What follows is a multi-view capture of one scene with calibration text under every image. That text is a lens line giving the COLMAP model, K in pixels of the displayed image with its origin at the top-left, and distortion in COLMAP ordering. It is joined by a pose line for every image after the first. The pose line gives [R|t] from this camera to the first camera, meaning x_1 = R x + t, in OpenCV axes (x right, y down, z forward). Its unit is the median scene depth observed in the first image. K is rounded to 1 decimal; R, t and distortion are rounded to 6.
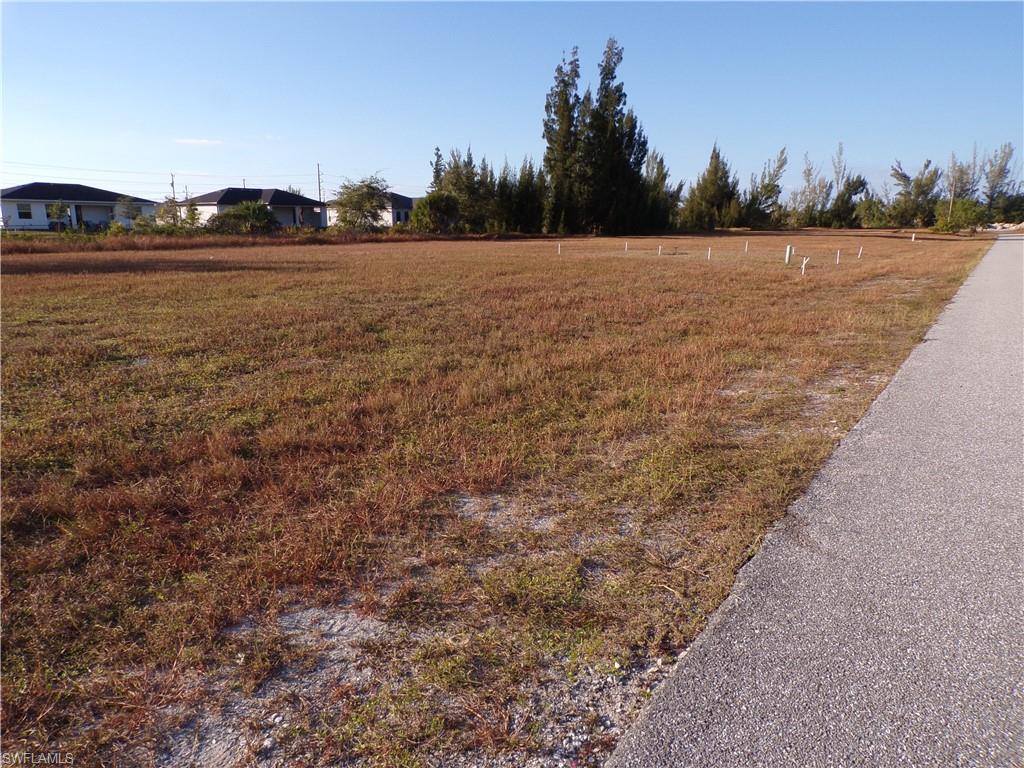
lens RADIAL K [[703.6, 0, 519.5], [0, 703.6, 382.1], [0, 0, 1]] dist [-0.013219, 0.021522]
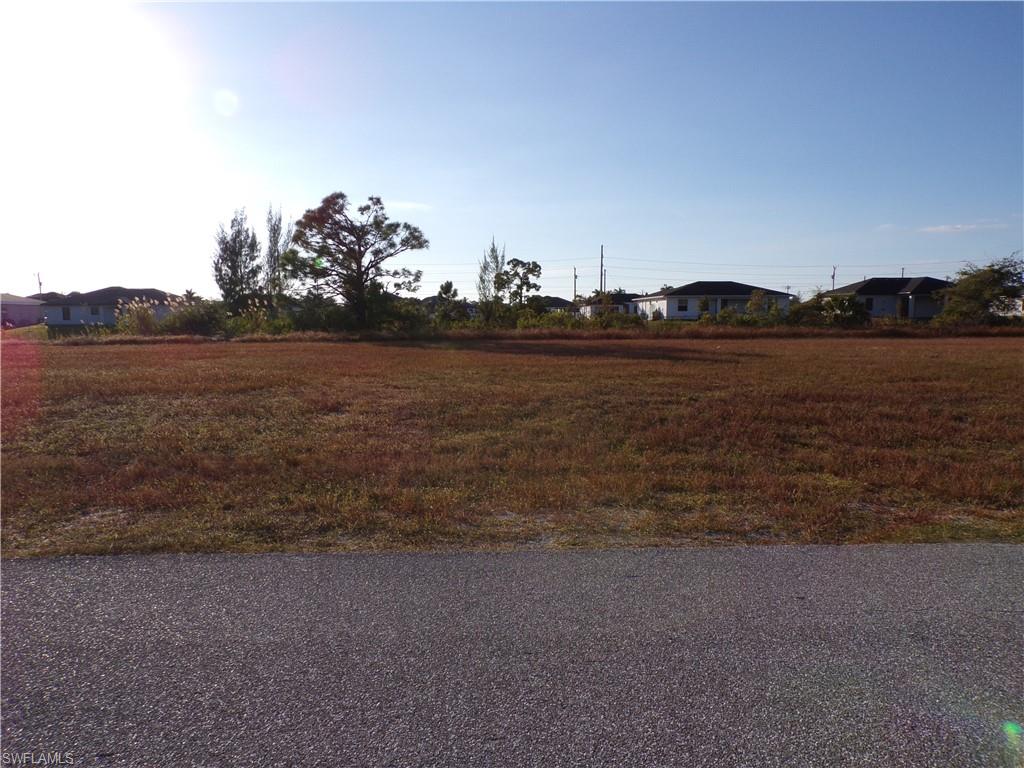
lens RADIAL K [[703.6, 0, 514.0], [0, 703.6, 383.0], [0, 0, 1]] dist [-0.013219, 0.021522]
pose [[0.592121, 0.075624, -0.802293, 0.130544], [-0.172824, 0.984339, -0.034767, -0.017045], [0.787099, 0.159241, 0.595918, 0.063865]]
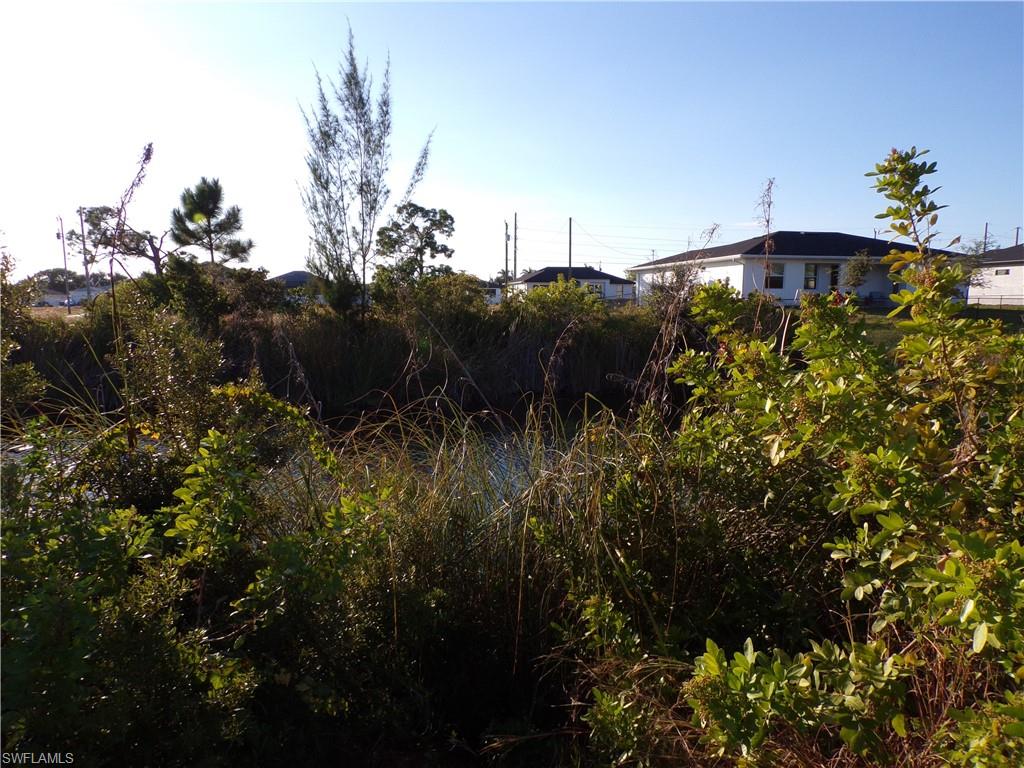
lens RADIAL K [[703.6, 0, 514.2], [0, 703.6, 385.1], [0, 0, 1]] dist [-0.013219, 0.021522]
pose [[0.708230, 0.085166, -0.700826, -0.493023], [-0.156011, 0.987035, -0.037712, -0.109314], [0.688528, 0.136045, 0.712335, 0.501454]]
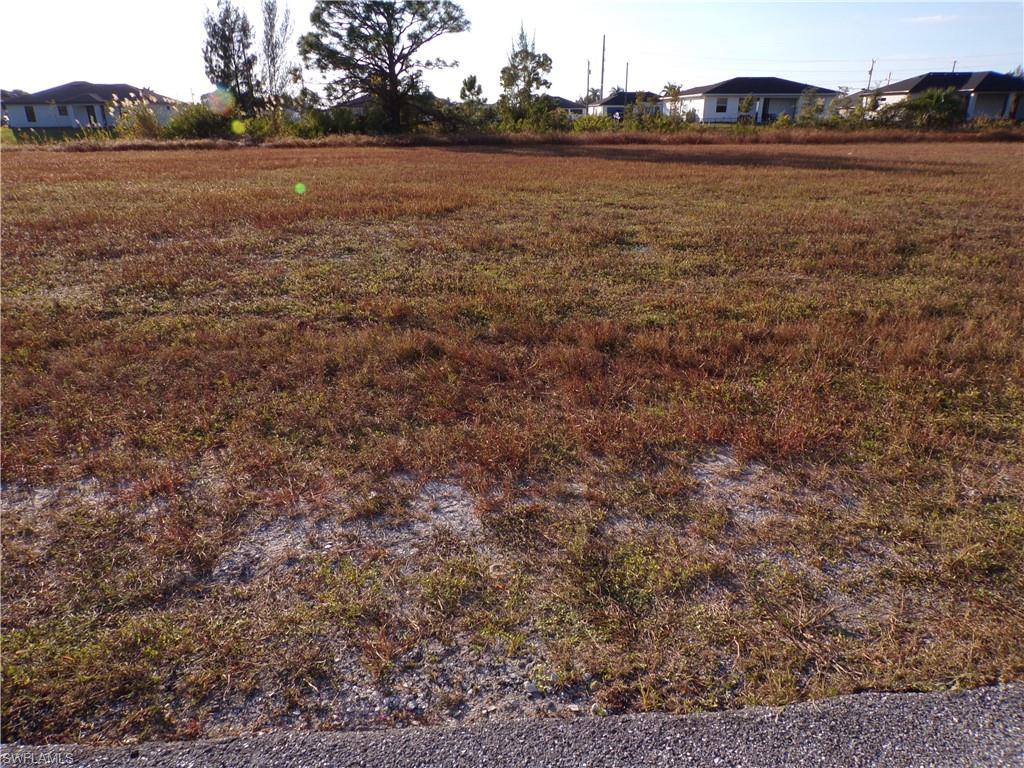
lens RADIAL K [[703.6, 0, 513.3], [0, 703.6, 388.9], [0, 0, 1]] dist [-0.013219, 0.021522]
pose [[0.615363, 0.282165, -0.736010, 0.044039], [-0.169747, 0.959263, 0.225832, -0.007171], [0.769750, -0.014034, 0.638192, 0.031200]]
